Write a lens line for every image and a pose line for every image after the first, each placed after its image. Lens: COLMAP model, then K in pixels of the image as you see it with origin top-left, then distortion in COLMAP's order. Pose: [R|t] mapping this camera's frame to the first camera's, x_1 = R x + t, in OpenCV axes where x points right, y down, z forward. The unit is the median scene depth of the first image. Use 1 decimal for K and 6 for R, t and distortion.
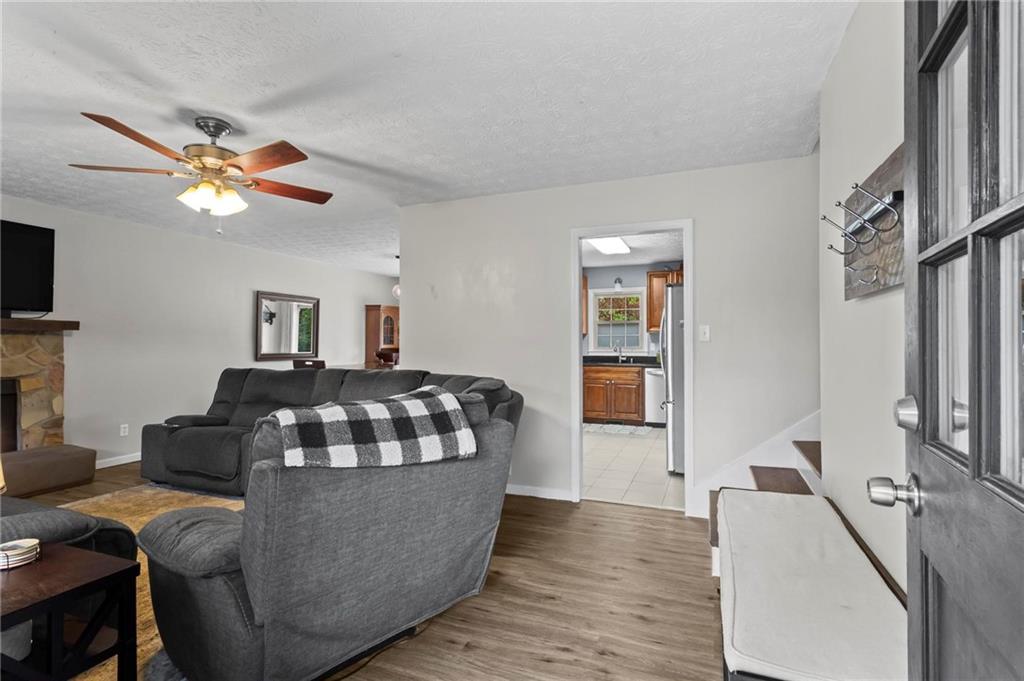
lens RADIAL K [[491.6, 0, 510.1], [0, 491.6, 340.8], [0, 0, 1]] dist [0.004889, 0.001832]
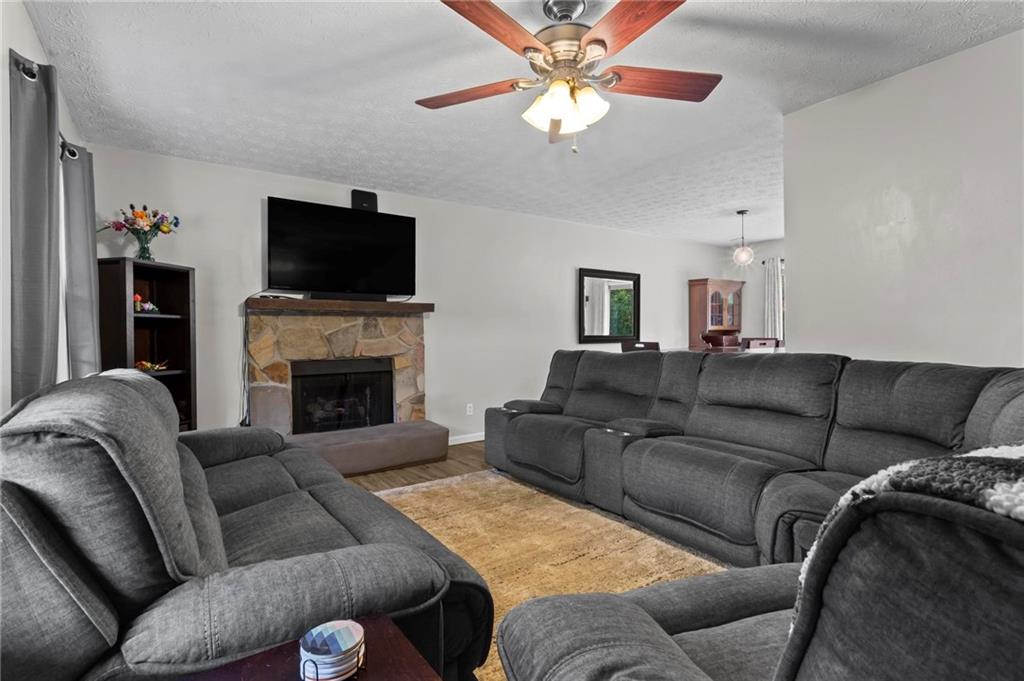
lens RADIAL K [[491.6, 0, 518.9], [0, 491.6, 342.2], [0, 0, 1]] dist [0.004889, 0.001832]
pose [[0.848074, 0.000055, -0.529878, -0.176132], [0.015178, 0.999587, 0.024395, 0.020381], [0.529660, -0.028731, 0.847723, 0.219654]]
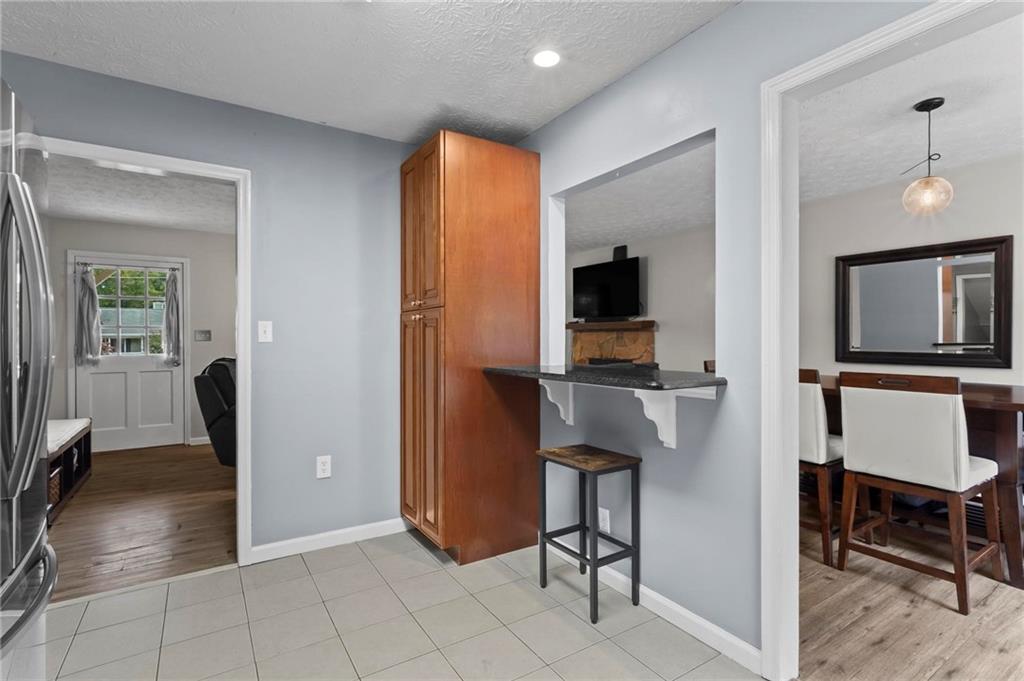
lens RADIAL K [[491.6, 0, 511.9], [0, 491.6, 337.8], [0, 0, 1]] dist [0.004889, 0.001832]
pose [[-0.582669, 0.003566, -0.812702, 0.433540], [0.010432, 0.999941, -0.003092, 0.006732], [0.812642, -0.010279, -0.582672, 1.547416]]
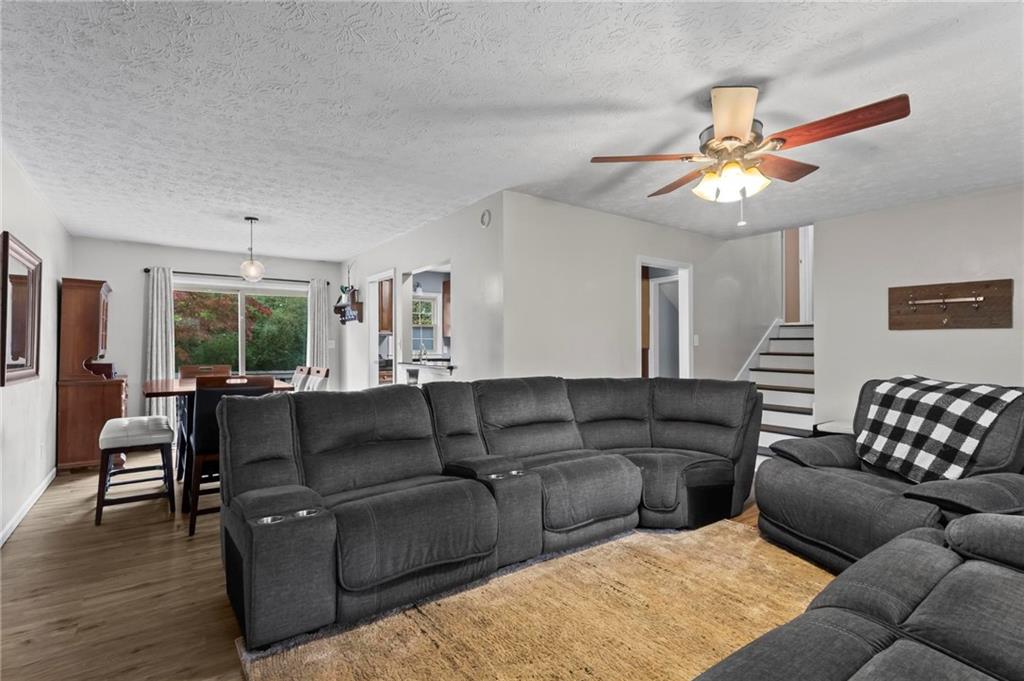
lens RADIAL K [[491.6, 0, 507.2], [0, 491.6, 340.8], [0, 0, 1]] dist [0.004889, 0.001832]
pose [[0.529639, 0.011444, 0.848146, -0.950206], [-0.007582, 0.999933, -0.008757, 0.001350], [-0.848189, -0.001793, 0.529690, 0.536668]]
